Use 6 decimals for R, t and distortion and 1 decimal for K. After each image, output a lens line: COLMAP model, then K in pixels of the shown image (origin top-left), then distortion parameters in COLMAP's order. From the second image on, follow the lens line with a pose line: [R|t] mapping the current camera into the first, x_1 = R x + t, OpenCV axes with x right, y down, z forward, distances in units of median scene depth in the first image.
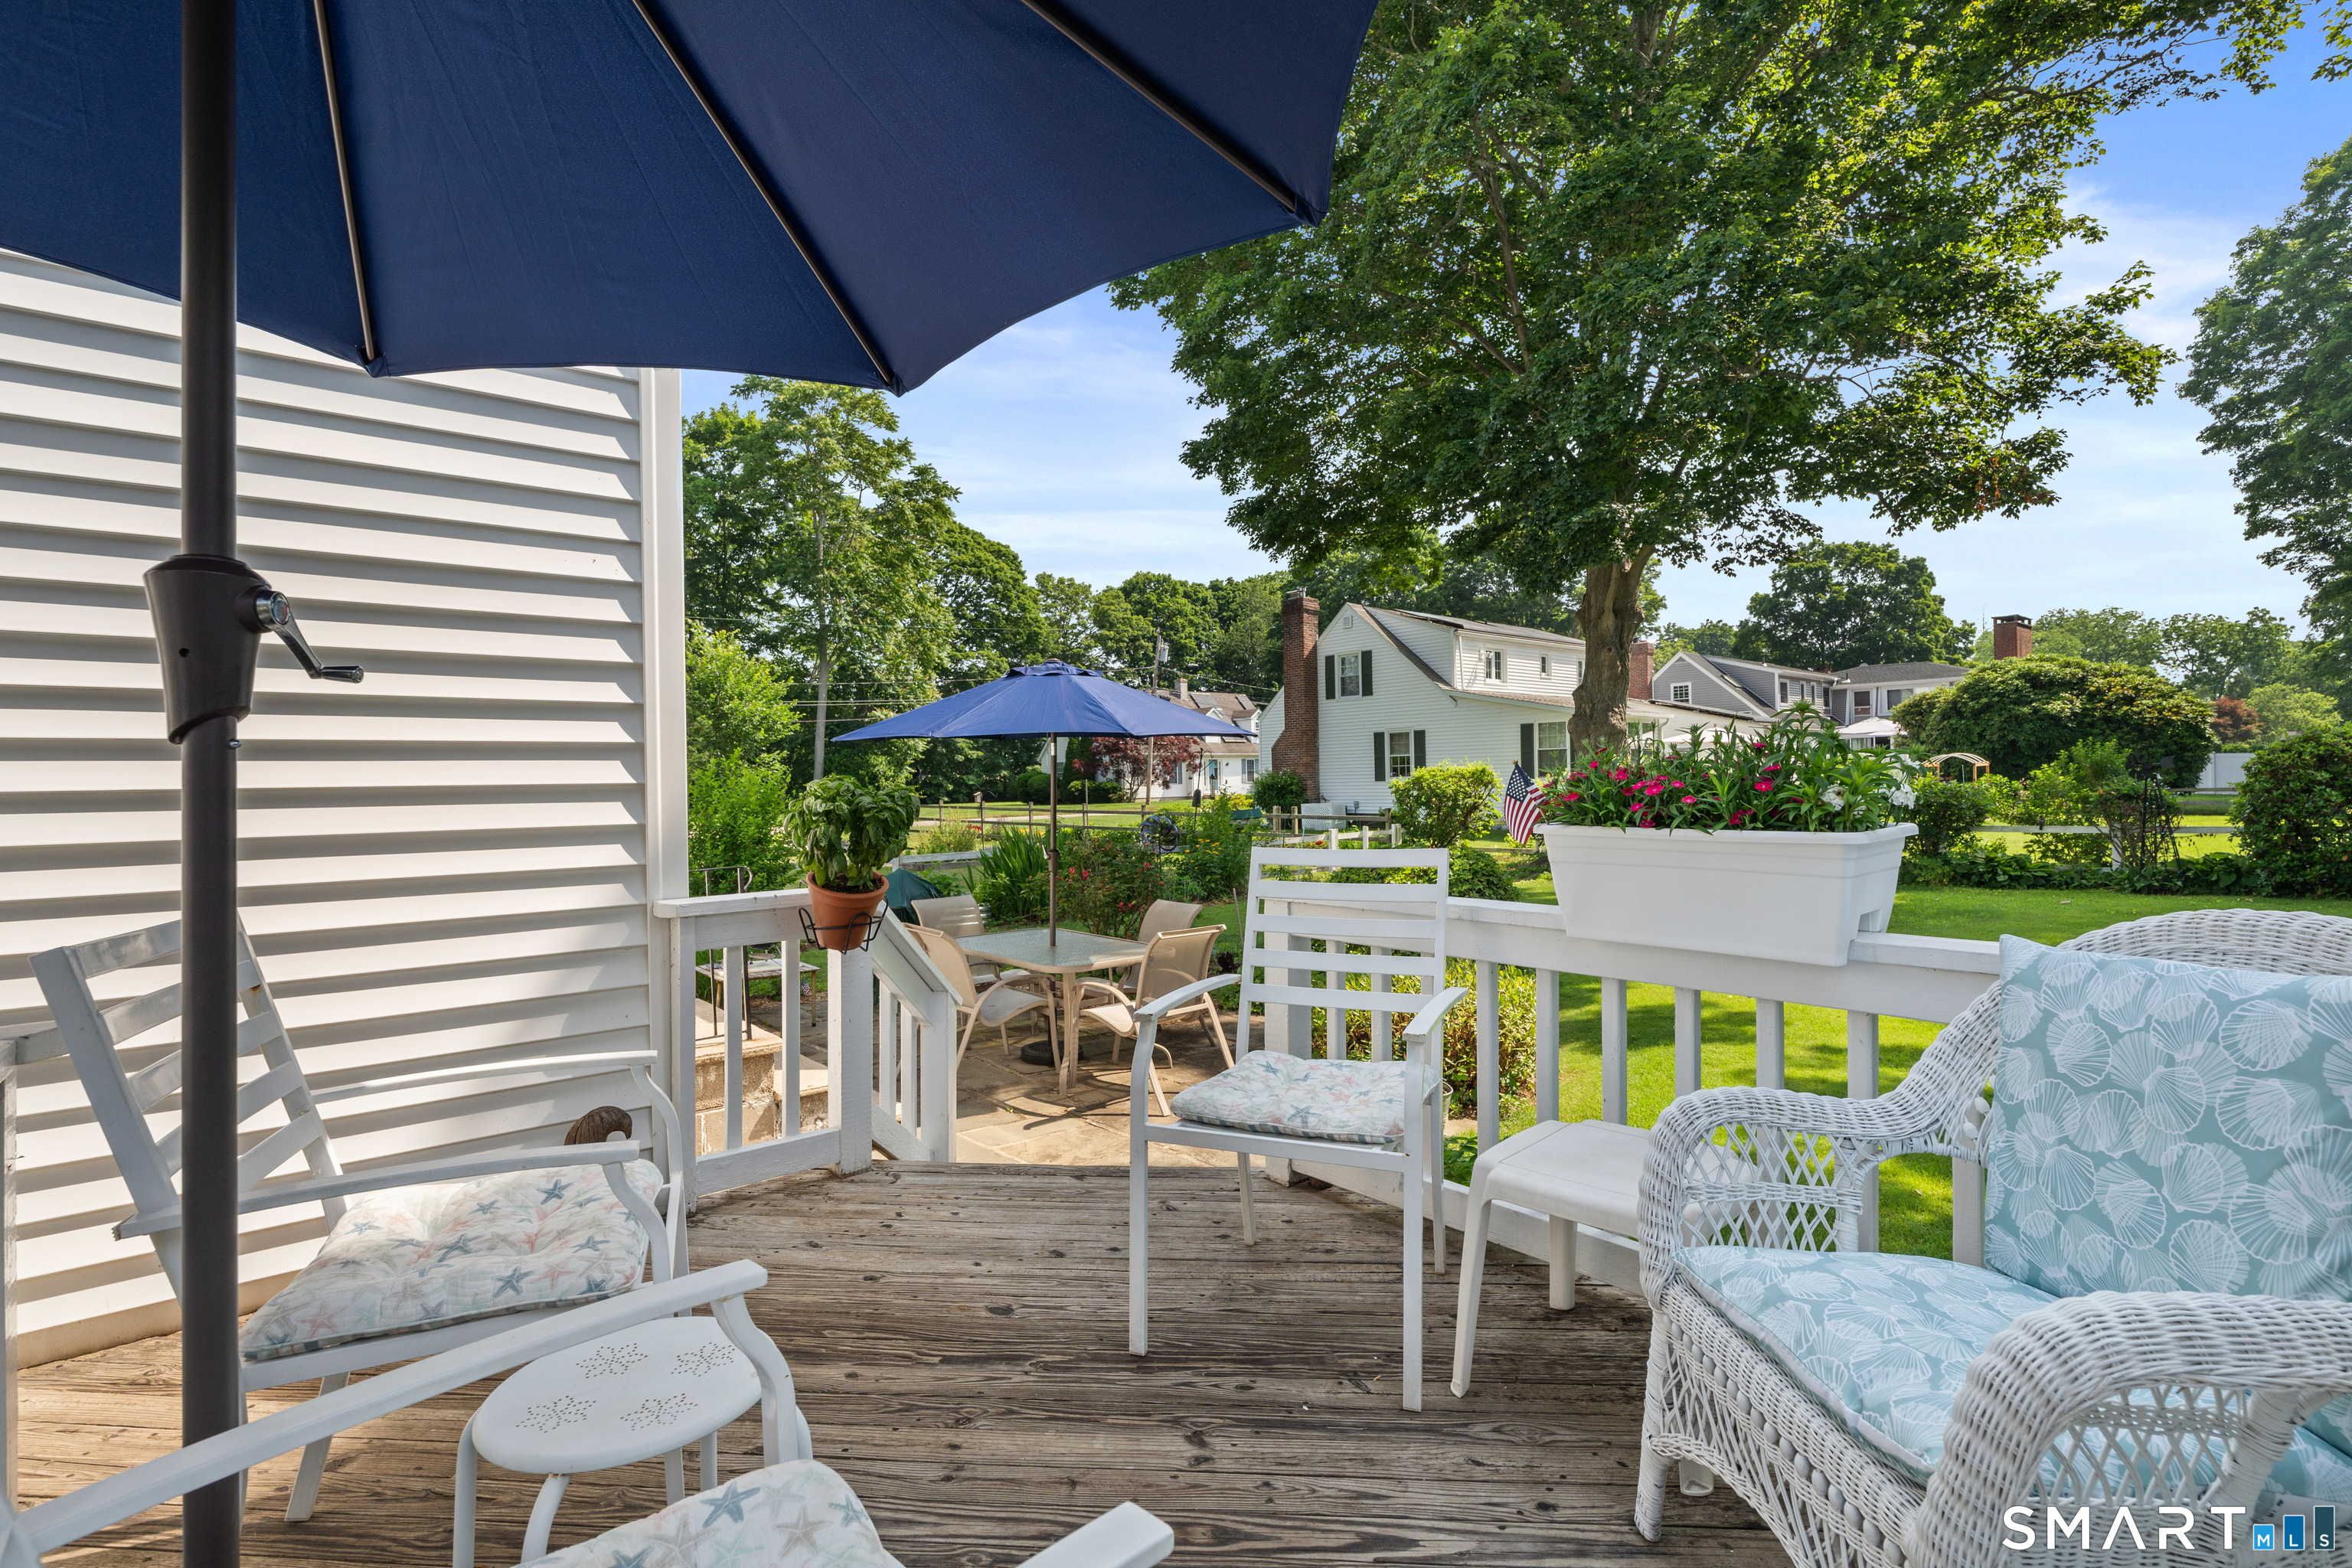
lens RADIAL K [[1093.5, 0, 1176.0], [0, 1093.5, 784.0], [0, 0, 1]] dist [-0.001143, 0.000054]
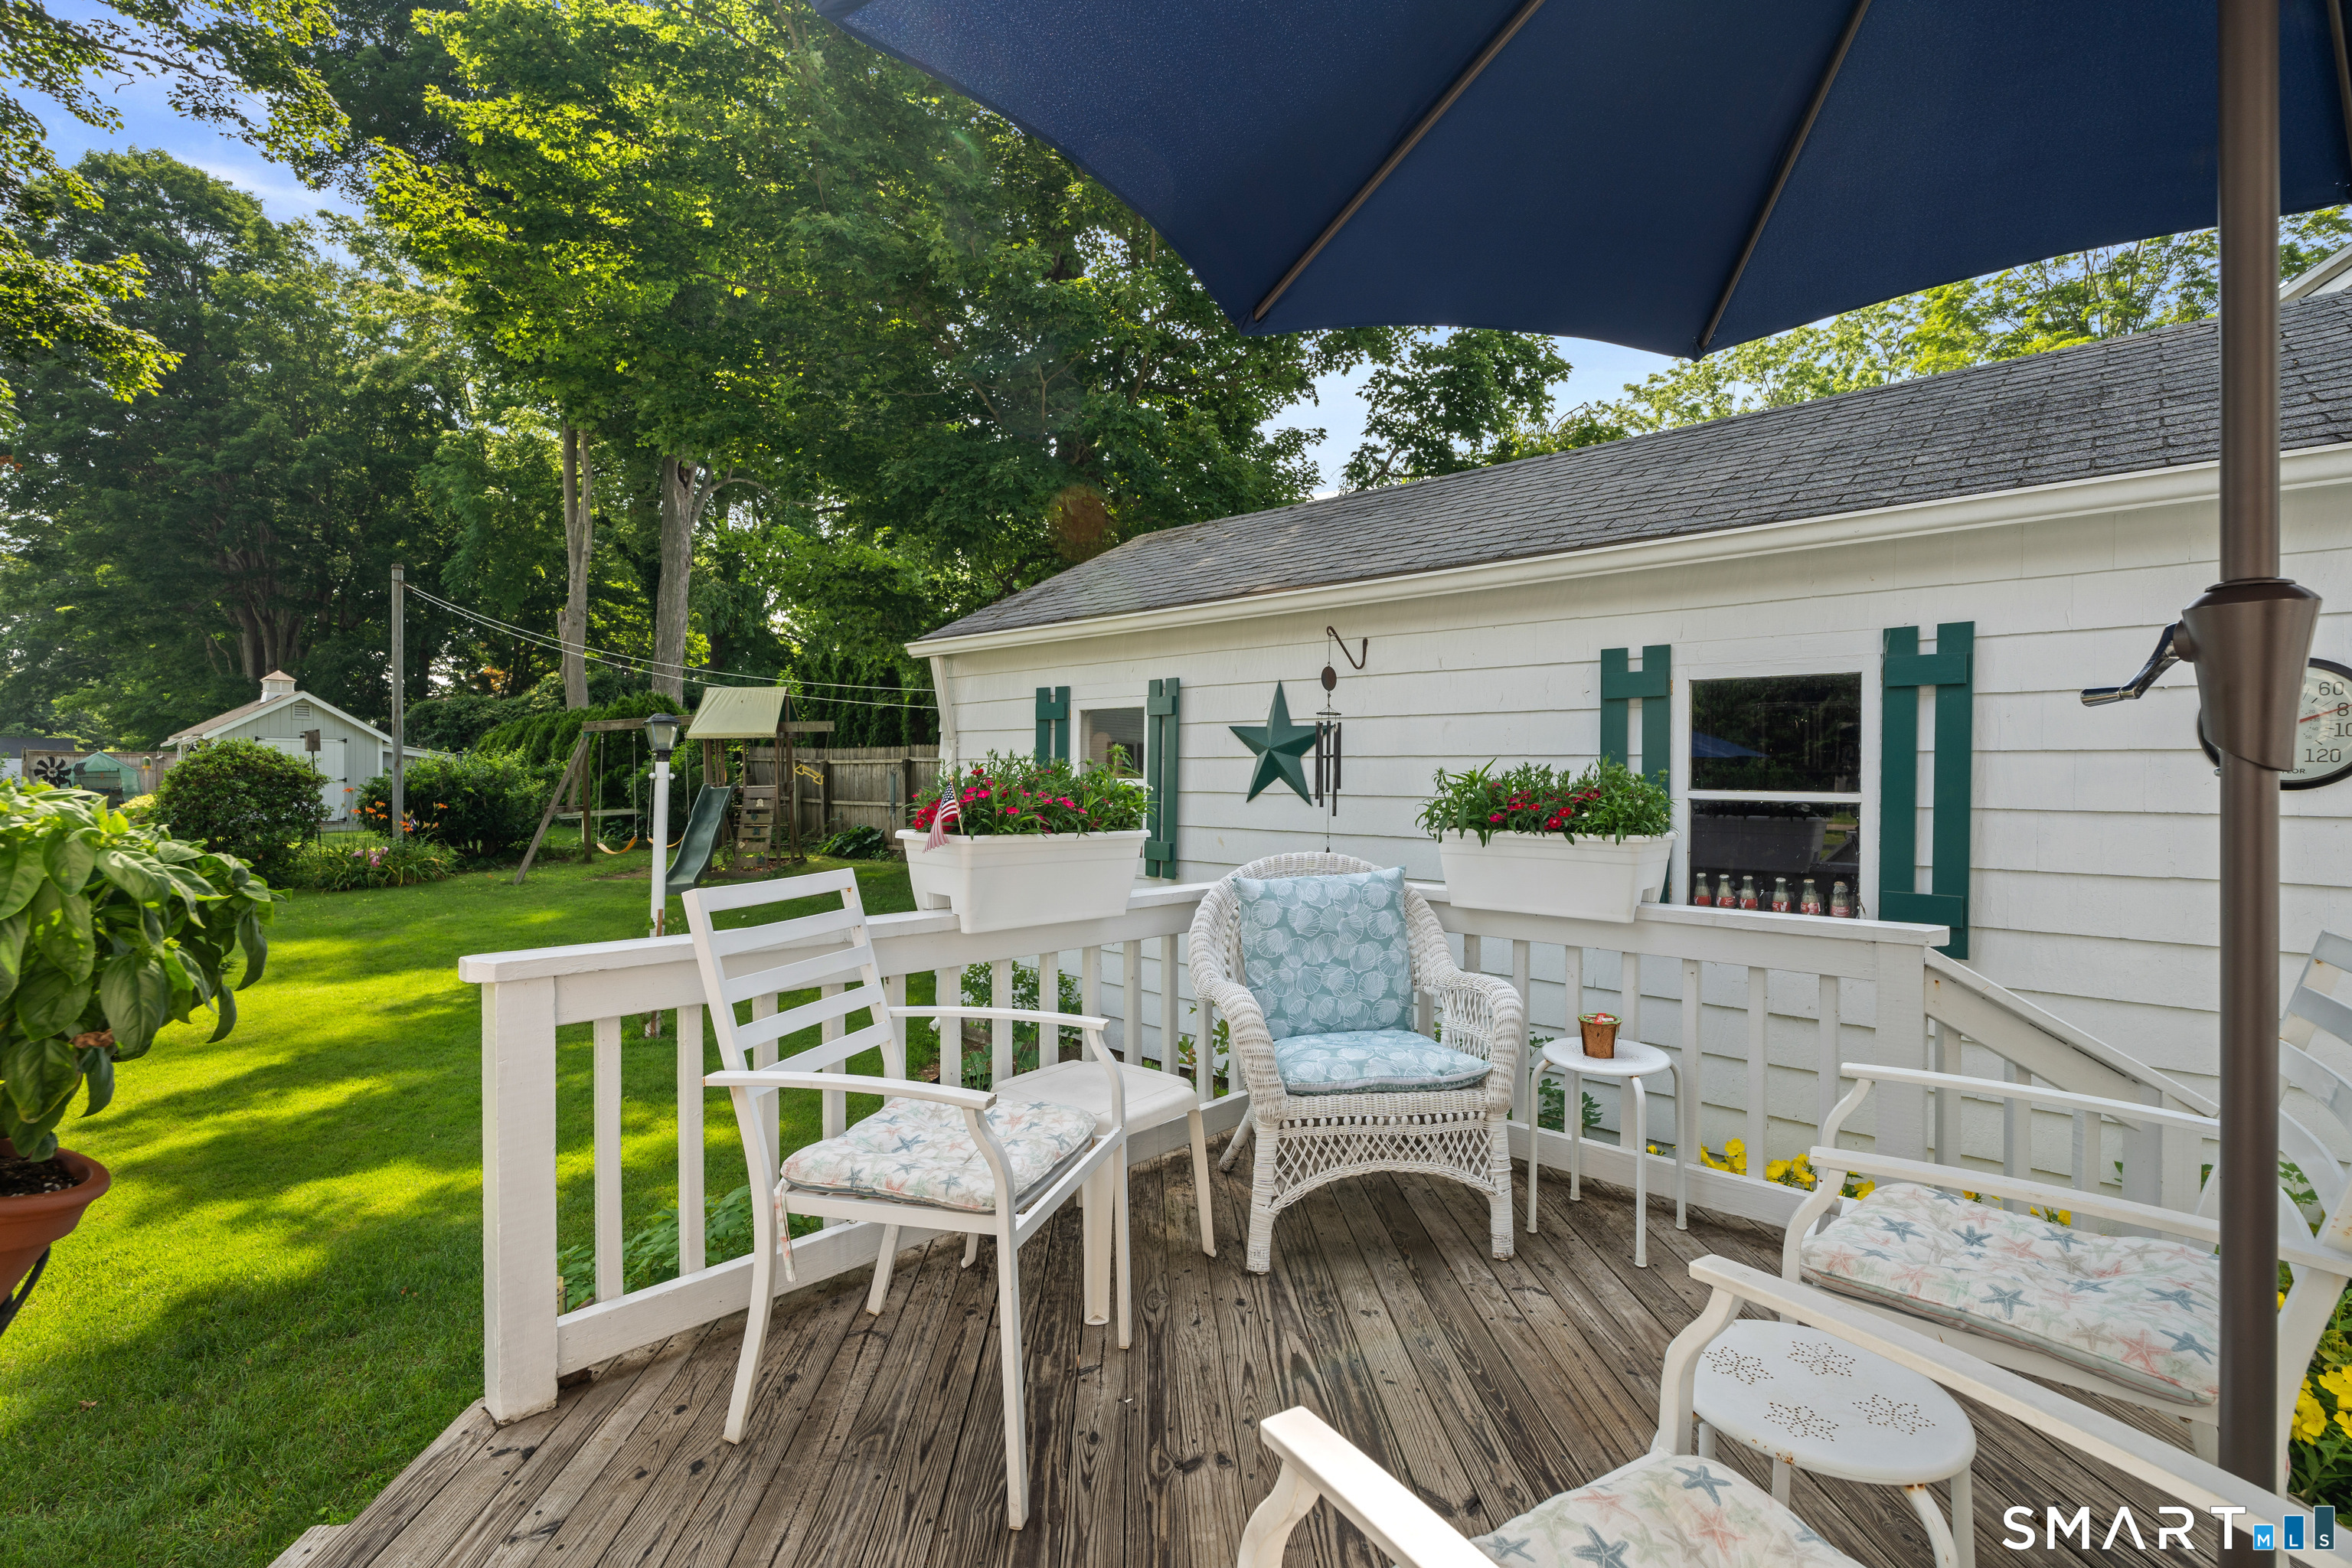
lens RADIAL K [[1054.0, 0, 1173.4], [0, 1054.0, 777.8], [0, 0, 1]] dist [-0.001527, -0.000092]
pose [[-0.122330, 0.015332, 0.992371, -1.087941], [-0.004001, 0.999865, -0.015941, -0.010171], [-0.992481, -0.005920, -0.122252, 1.317541]]
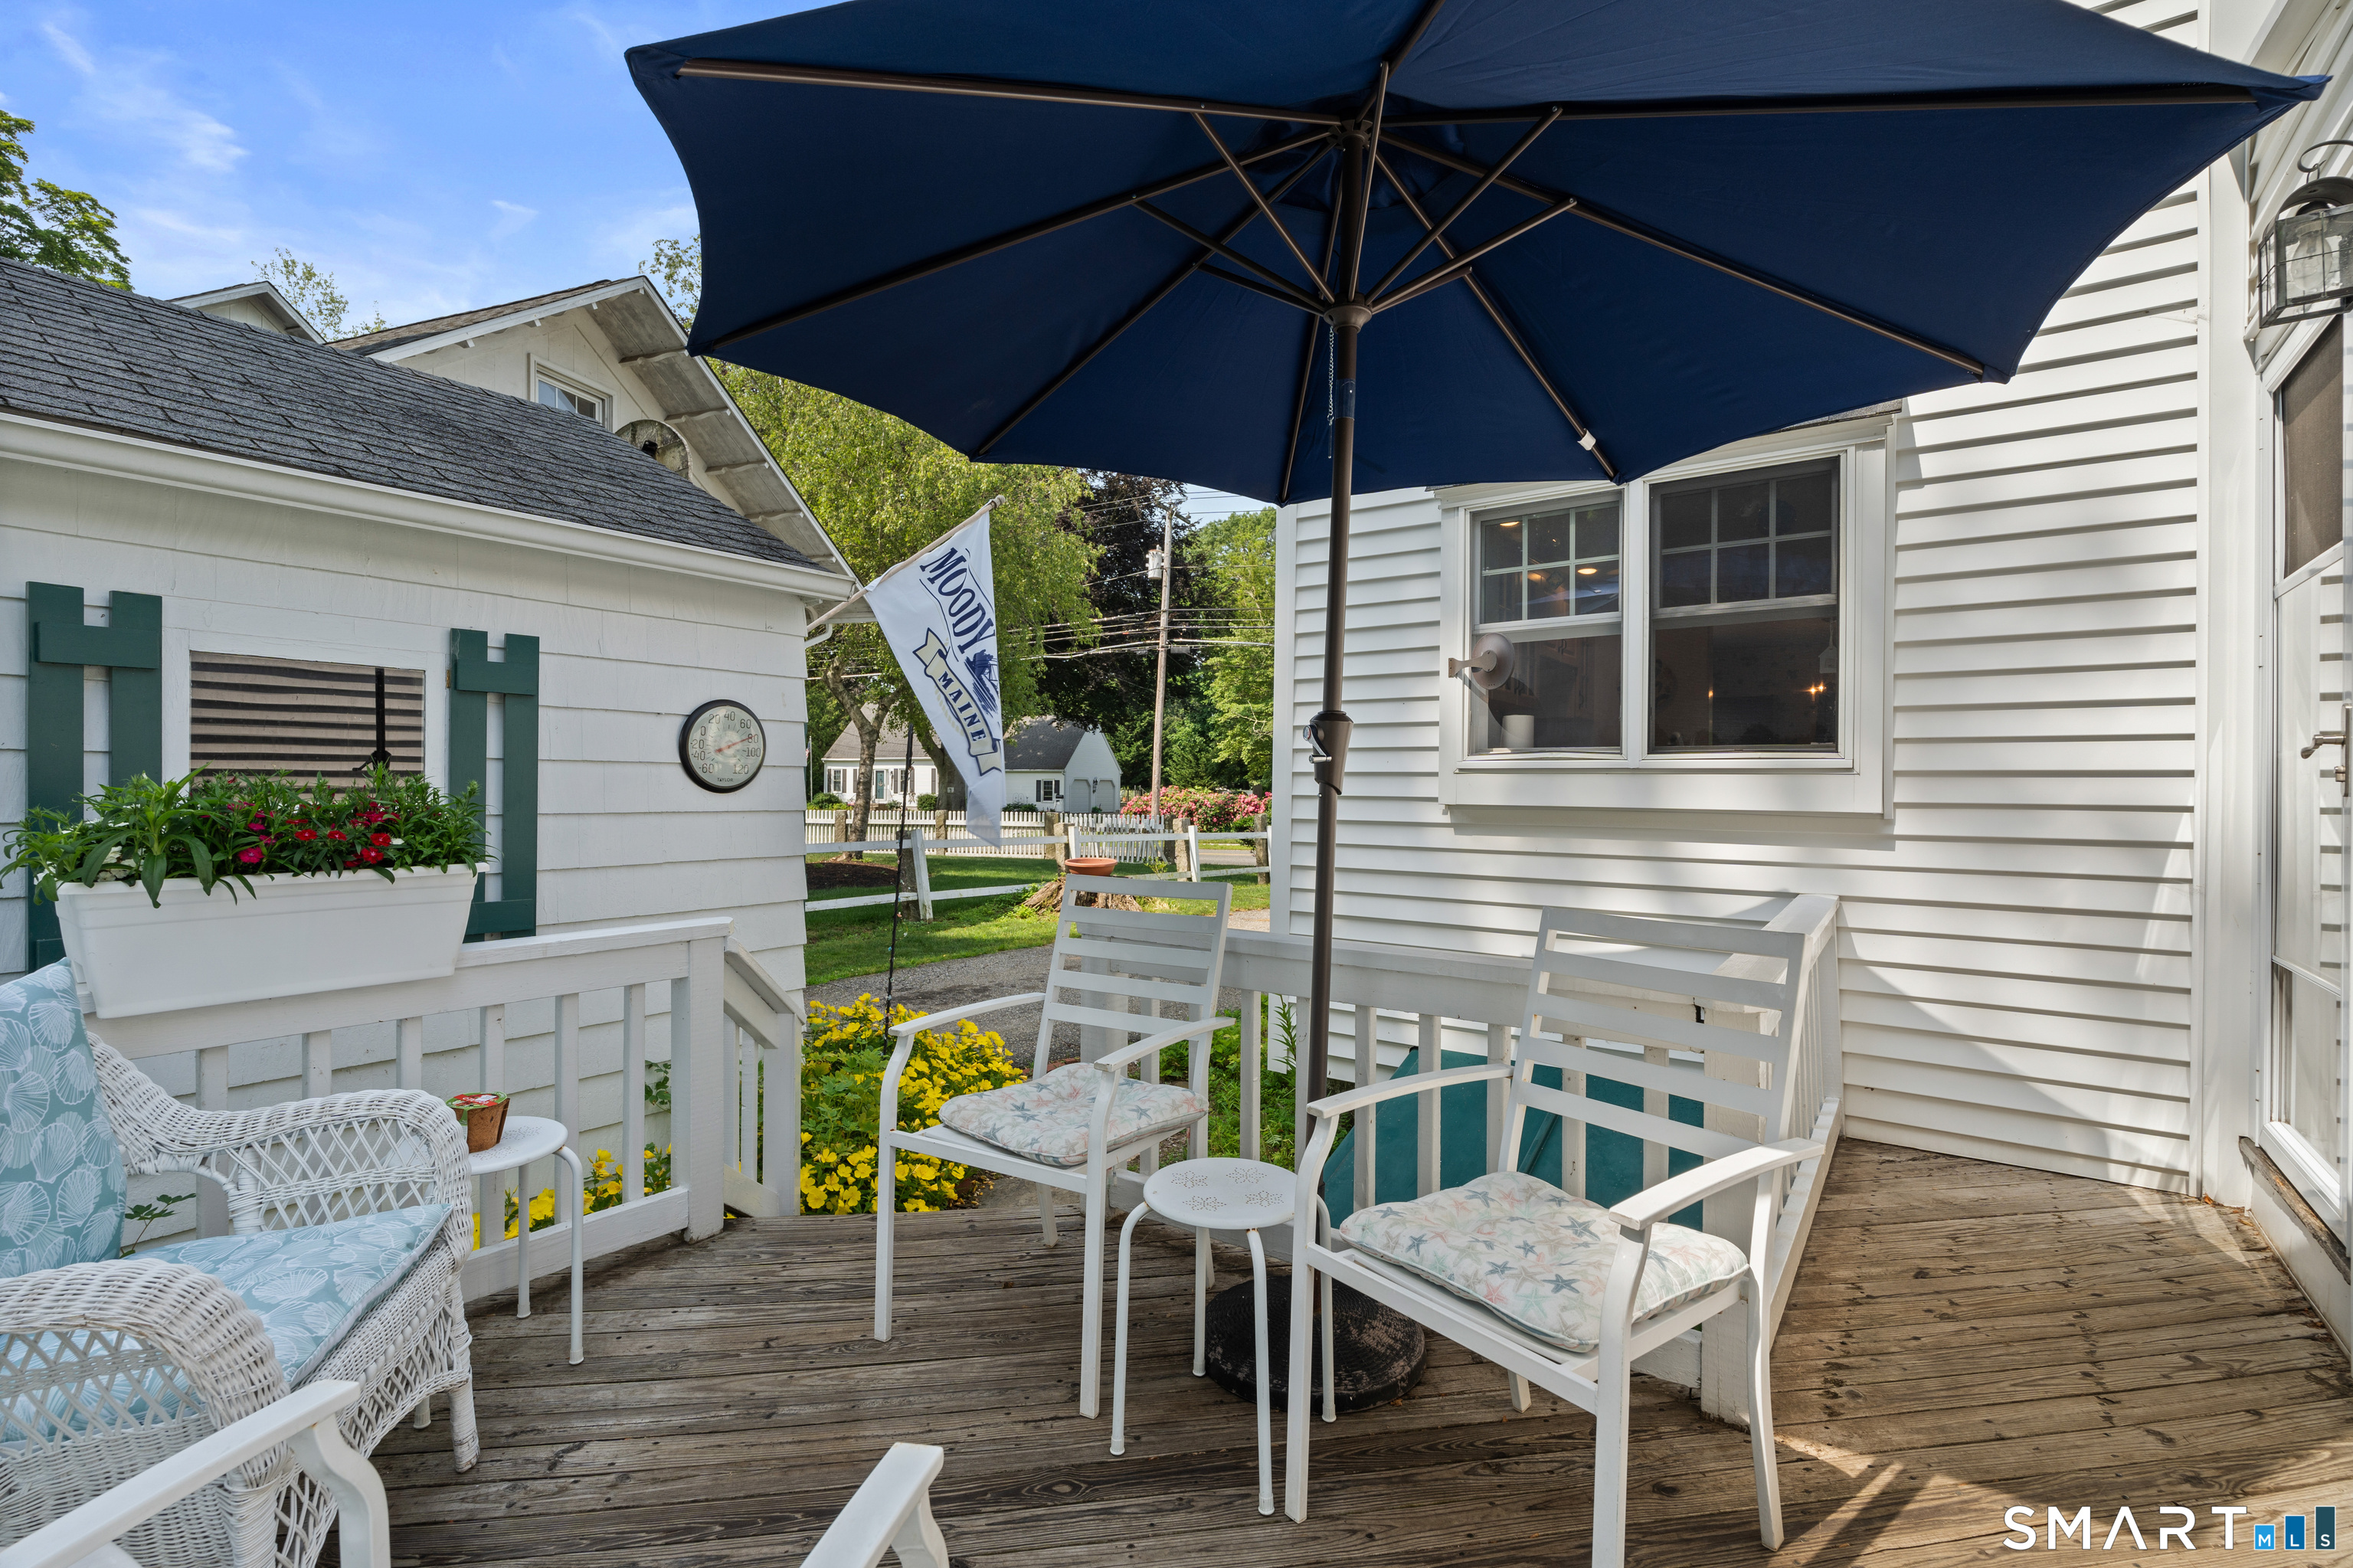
lens RADIAL K [[1059.2, 0, 1178.0], [0, 1059.2, 789.7], [0, 0, 1]] dist [-0.001706, 0.000375]
pose [[-0.972021, 0.010996, -0.234638, -0.050857], [0.008676, 0.999903, 0.010915, -0.050361], [0.234735, 0.008574, -0.972022, 1.916452]]
